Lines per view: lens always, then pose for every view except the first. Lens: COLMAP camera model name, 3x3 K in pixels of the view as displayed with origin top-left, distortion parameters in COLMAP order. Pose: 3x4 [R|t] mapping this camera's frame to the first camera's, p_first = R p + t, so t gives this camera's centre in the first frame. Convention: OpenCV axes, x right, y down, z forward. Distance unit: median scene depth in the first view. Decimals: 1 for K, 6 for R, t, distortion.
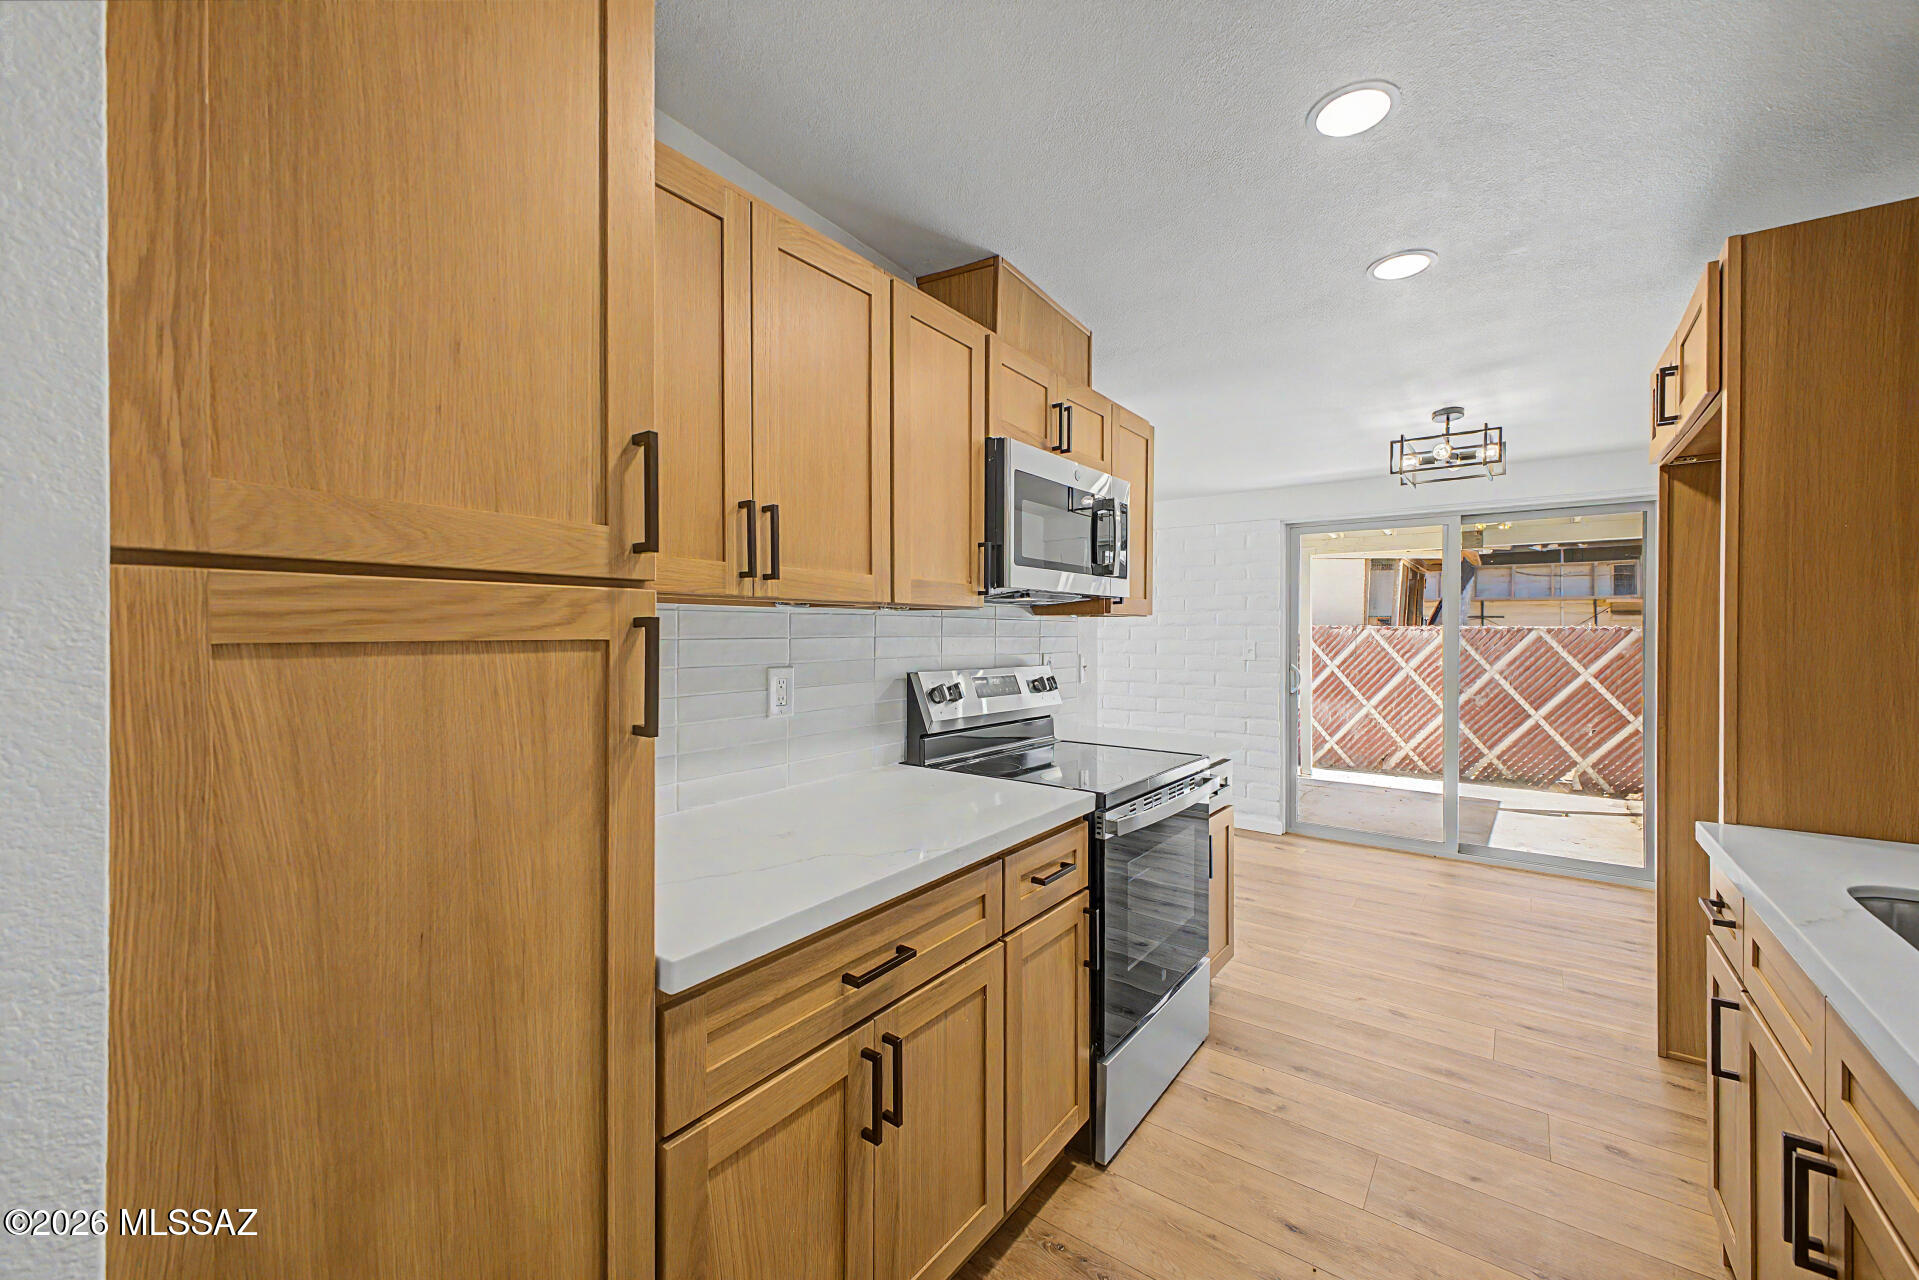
lens RADIAL K [[763.6, 0, 955.0], [0, 763.6, 636.0], [0, 0, 1]] dist [0.024483, -0.005689]
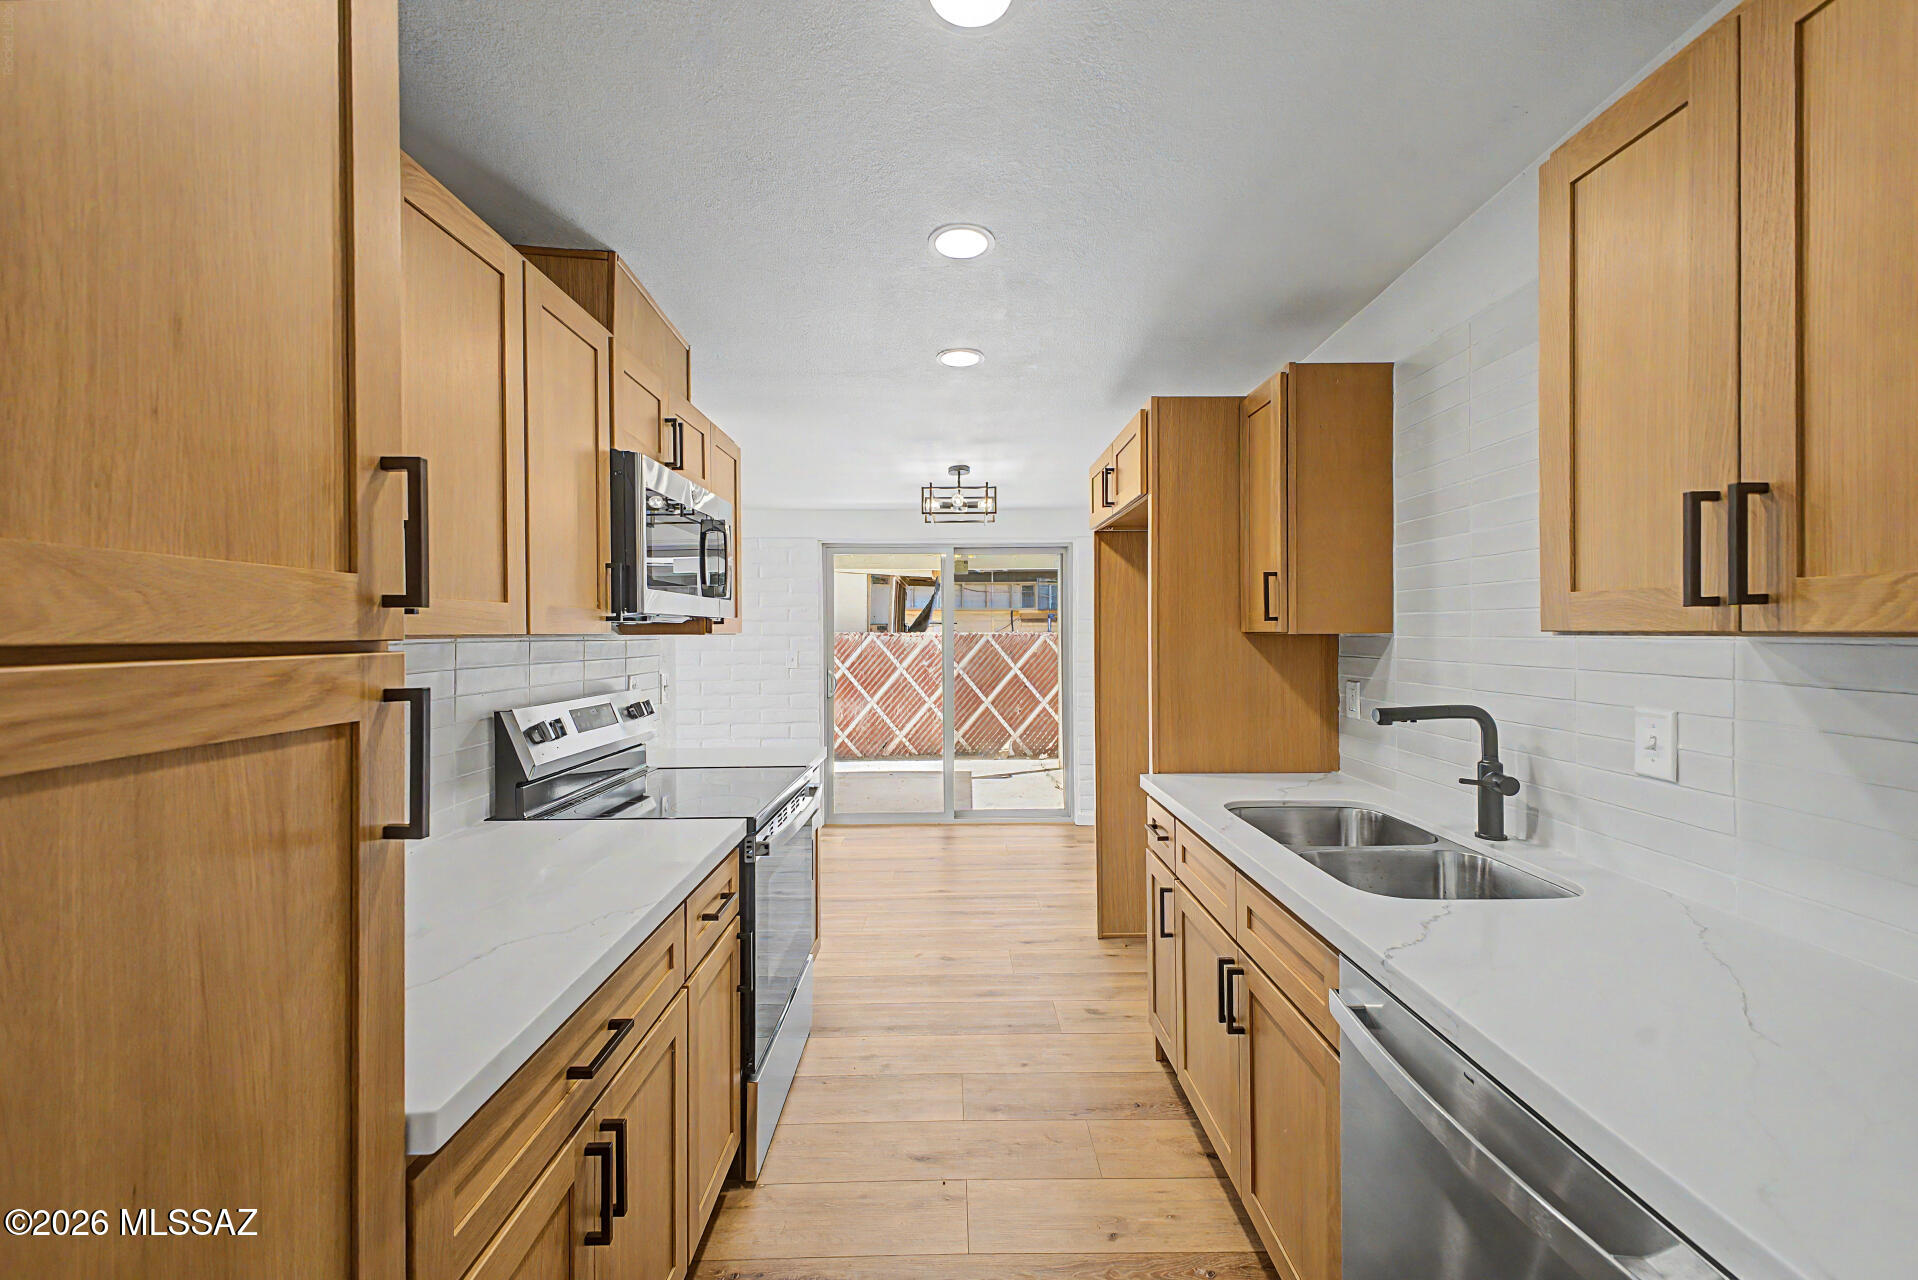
lens RADIAL K [[777.3, 0, 962.8], [0, 777.3, 634.1], [0, 0, 1]] dist [0.033870, -0.008617]
pose [[0.791961, -0.008657, 0.610510, -0.202910], [0.010230, 0.999947, 0.000910, -0.034368], [-0.610486, 0.005525, 0.792008, -0.000695]]
